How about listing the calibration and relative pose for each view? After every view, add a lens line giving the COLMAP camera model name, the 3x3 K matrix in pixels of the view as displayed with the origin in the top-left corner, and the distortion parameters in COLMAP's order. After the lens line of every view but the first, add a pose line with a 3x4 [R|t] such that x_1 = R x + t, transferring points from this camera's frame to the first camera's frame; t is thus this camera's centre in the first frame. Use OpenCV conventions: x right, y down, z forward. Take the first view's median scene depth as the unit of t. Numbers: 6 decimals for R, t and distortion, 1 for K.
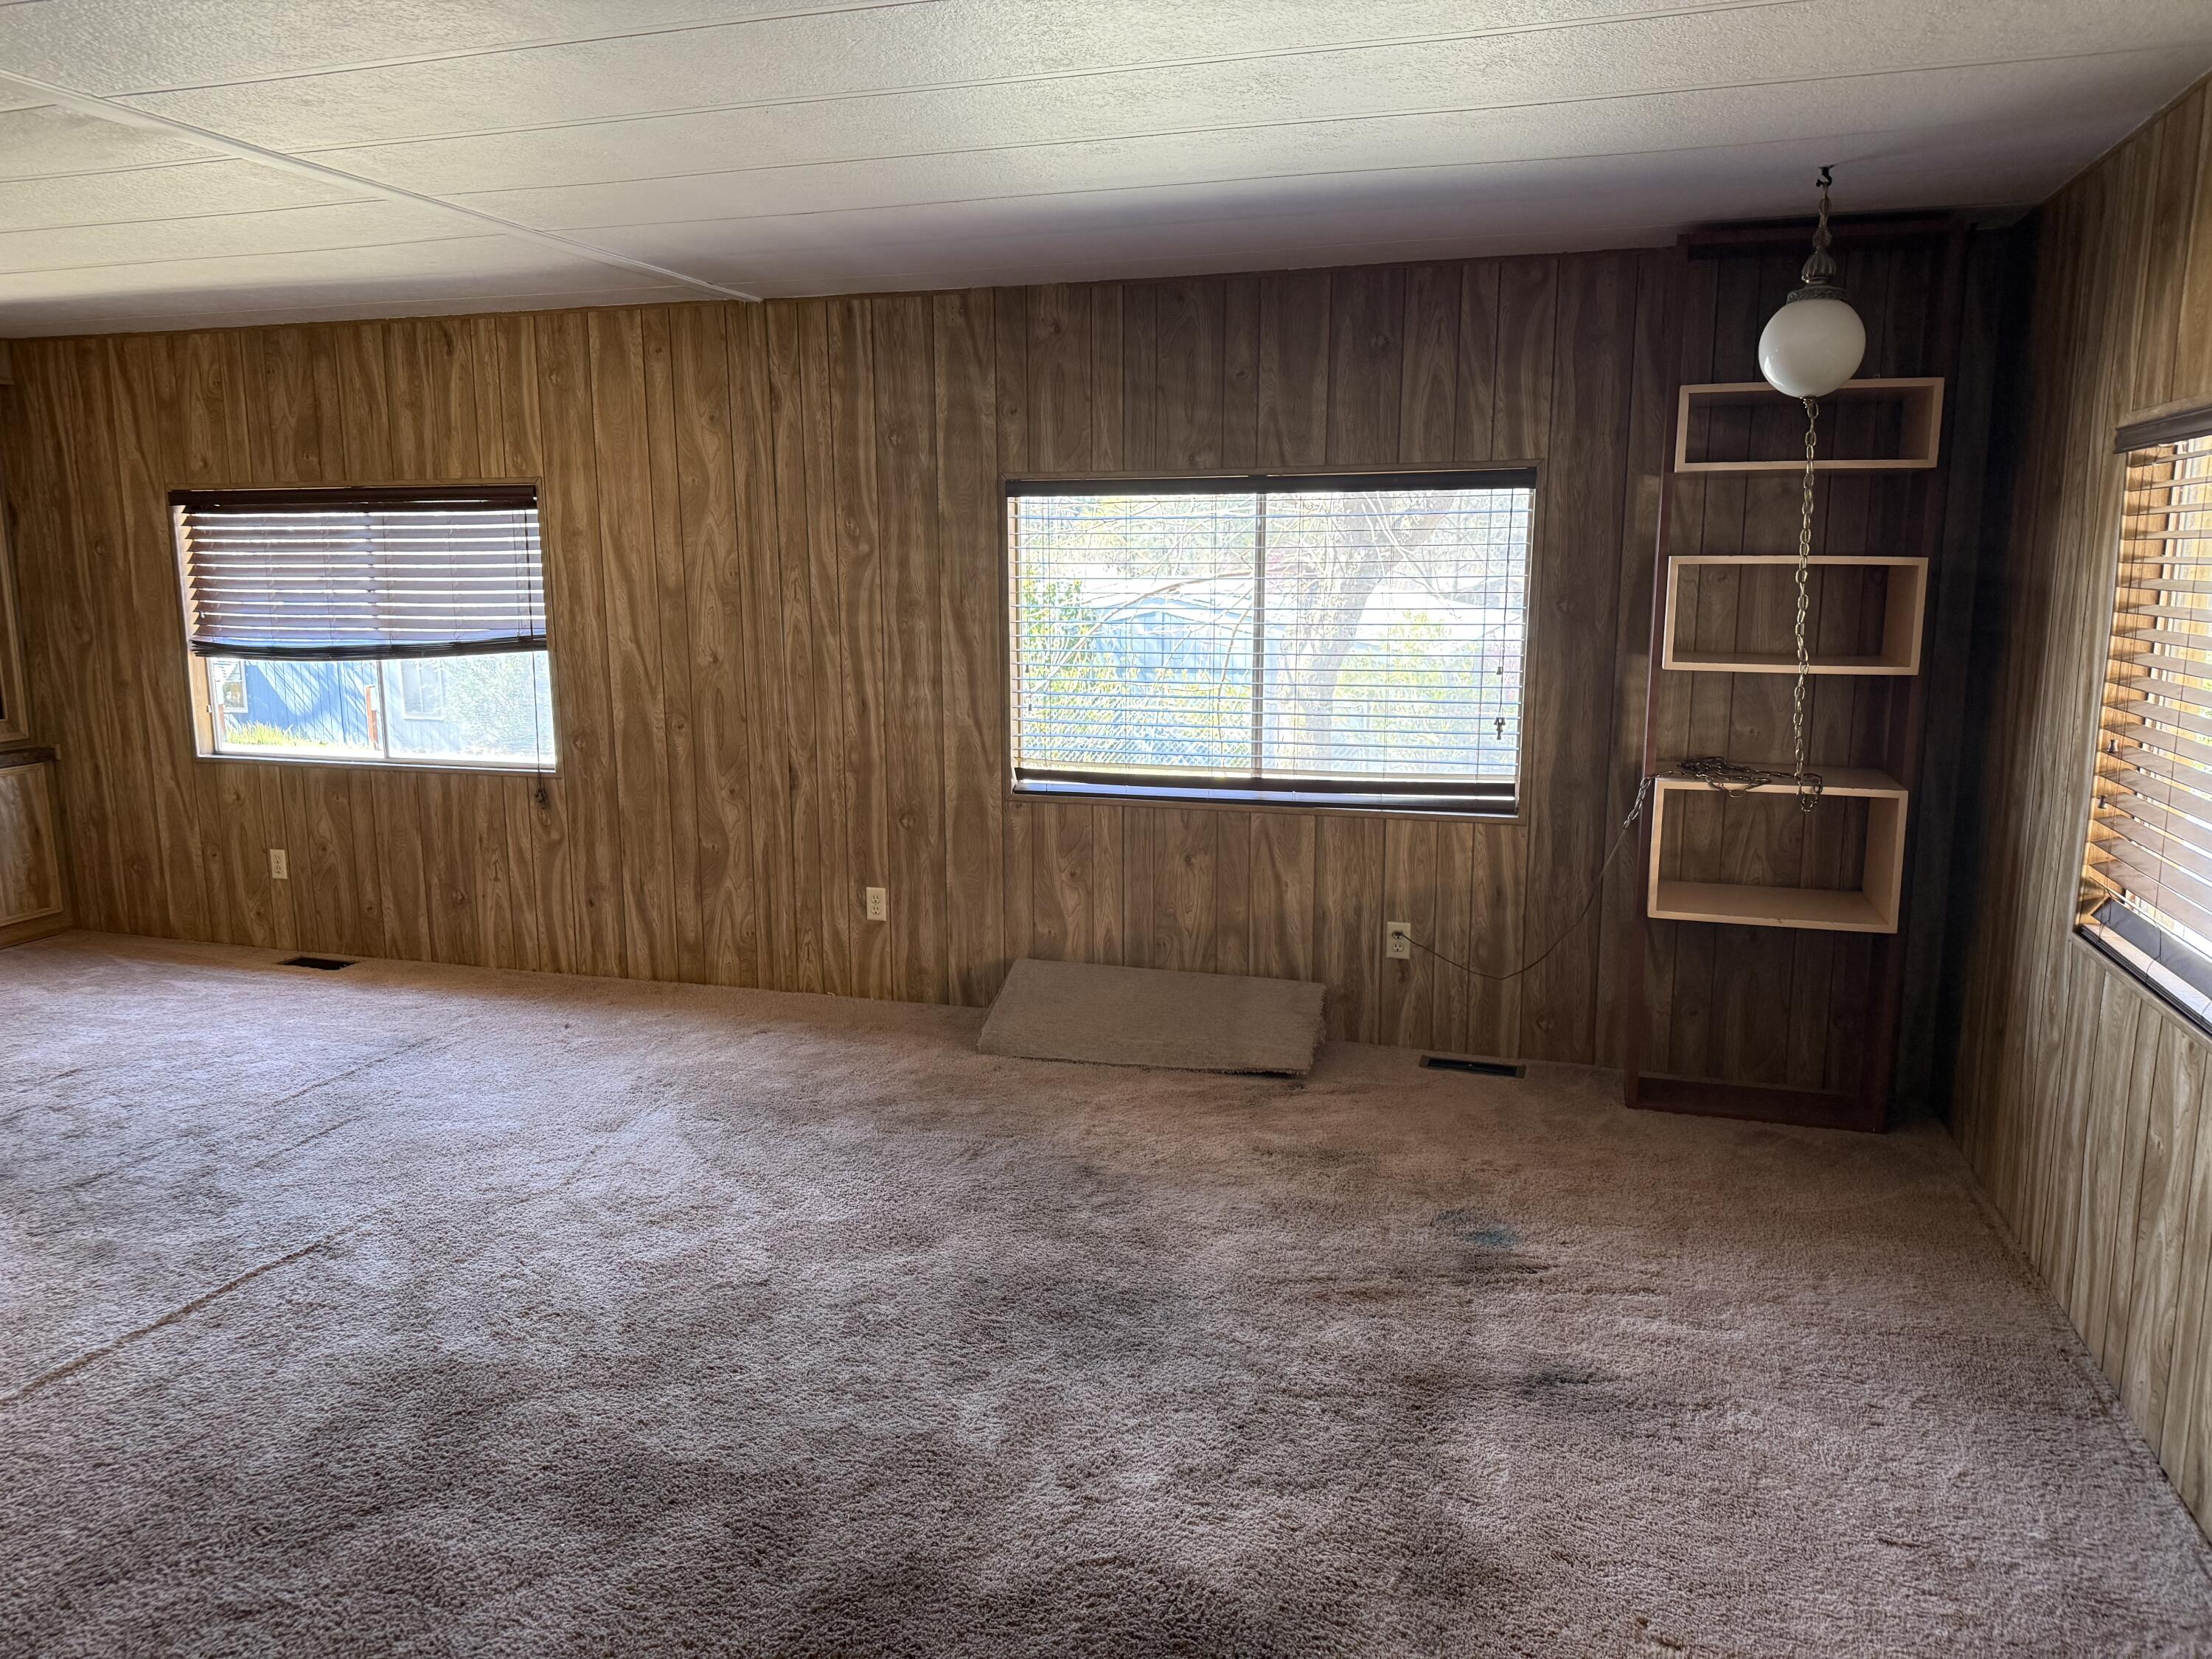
lens RADIAL K [[1554.8, 0, 1106.0], [0, 1554.8, 829.5], [0, 0, 1]] dist [0.103899, -0.149994]
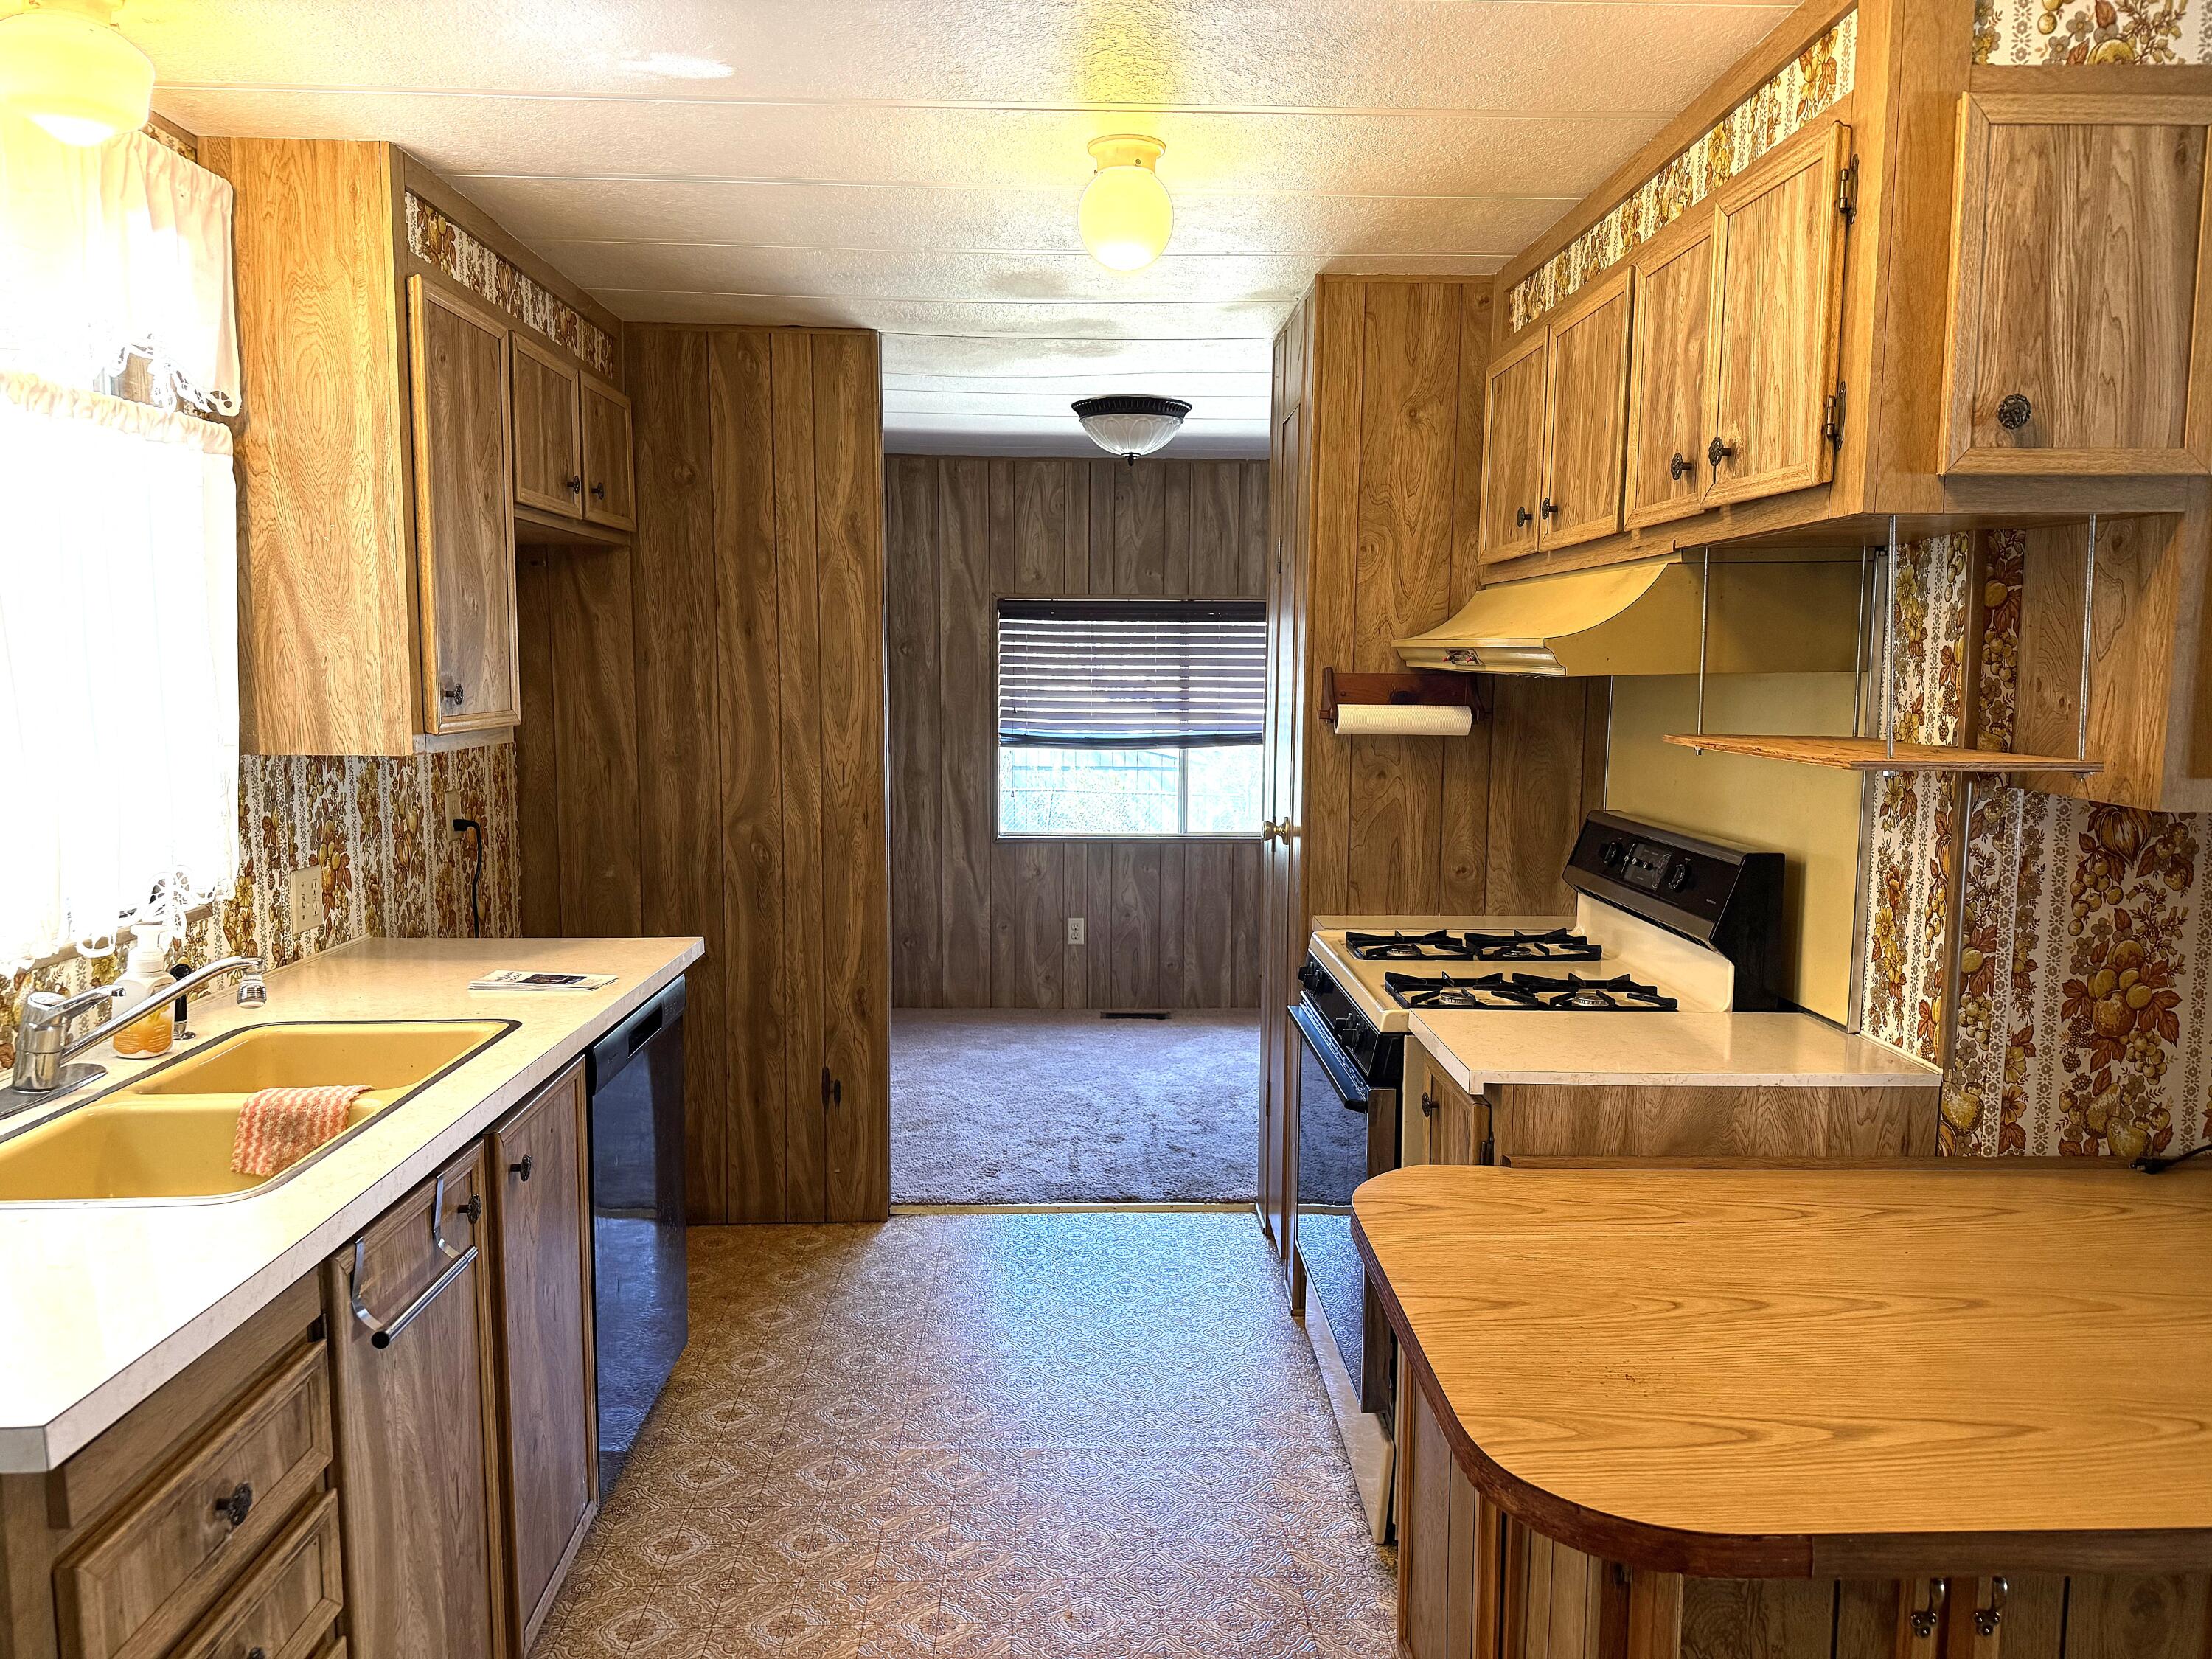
lens RADIAL K [[1541.8, 0, 1121.2], [0, 1541.8, 822.6], [0, 0, 1]] dist [0.105536, -0.150903]
pose [[0.943688, -0.025828, 0.329827, -1.060023], [0.046703, 0.997364, -0.055525, 0.009227], [-0.327524, 0.067802, 0.942407, -0.052564]]
